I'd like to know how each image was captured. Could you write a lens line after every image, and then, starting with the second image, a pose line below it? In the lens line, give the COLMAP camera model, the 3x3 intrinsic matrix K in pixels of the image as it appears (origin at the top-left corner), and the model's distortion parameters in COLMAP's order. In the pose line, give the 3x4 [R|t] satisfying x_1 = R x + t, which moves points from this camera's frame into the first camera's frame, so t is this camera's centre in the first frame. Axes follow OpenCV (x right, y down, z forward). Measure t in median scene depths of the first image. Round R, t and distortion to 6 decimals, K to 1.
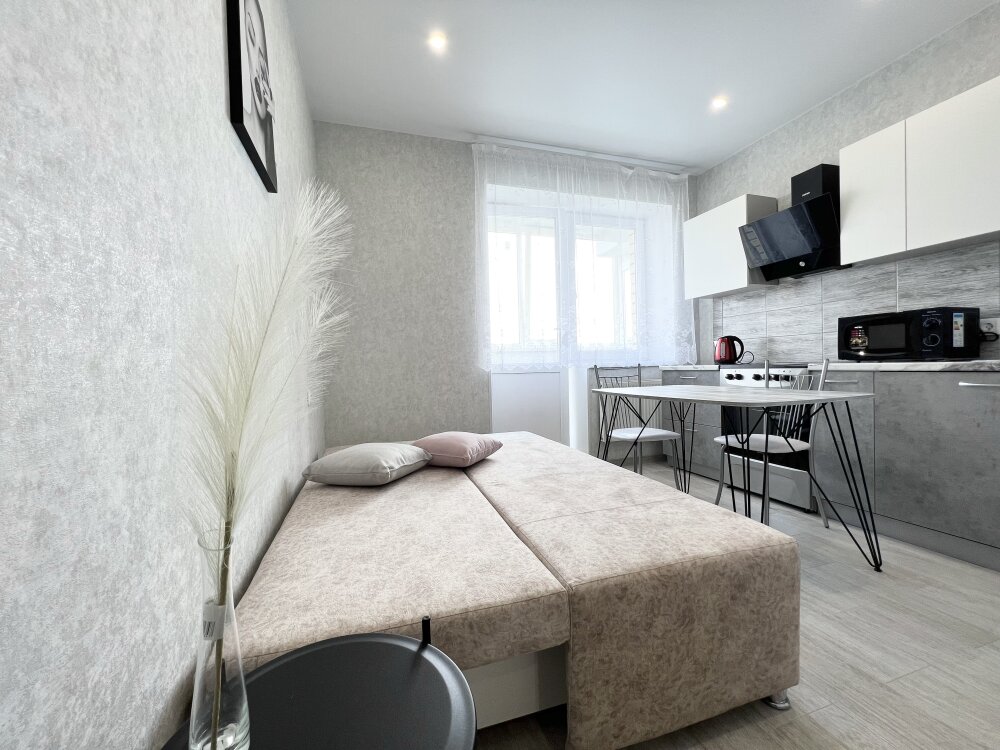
lens RADIAL K [[401.6, 0, 496.9], [0, 401.6, 374.3], [0, 0, 1]] dist [-0.000785, 0.000572]
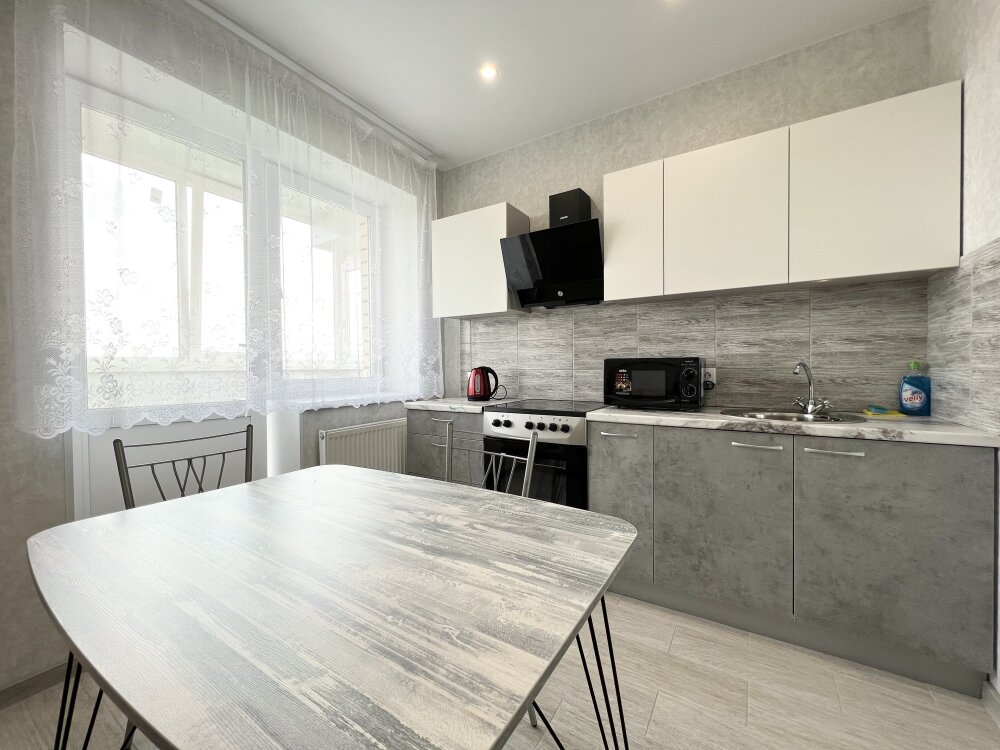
lens RADIAL K [[401.6, 0, 496.9], [0, 401.6, 374.3], [0, 0, 1]] dist [-0.000785, 0.000572]
pose [[0.771616, 0.010233, 0.636006, 0.071688], [0.000339, 0.999864, -0.016499, -0.072478], [-0.636088, 0.012947, 0.771508, 0.365227]]
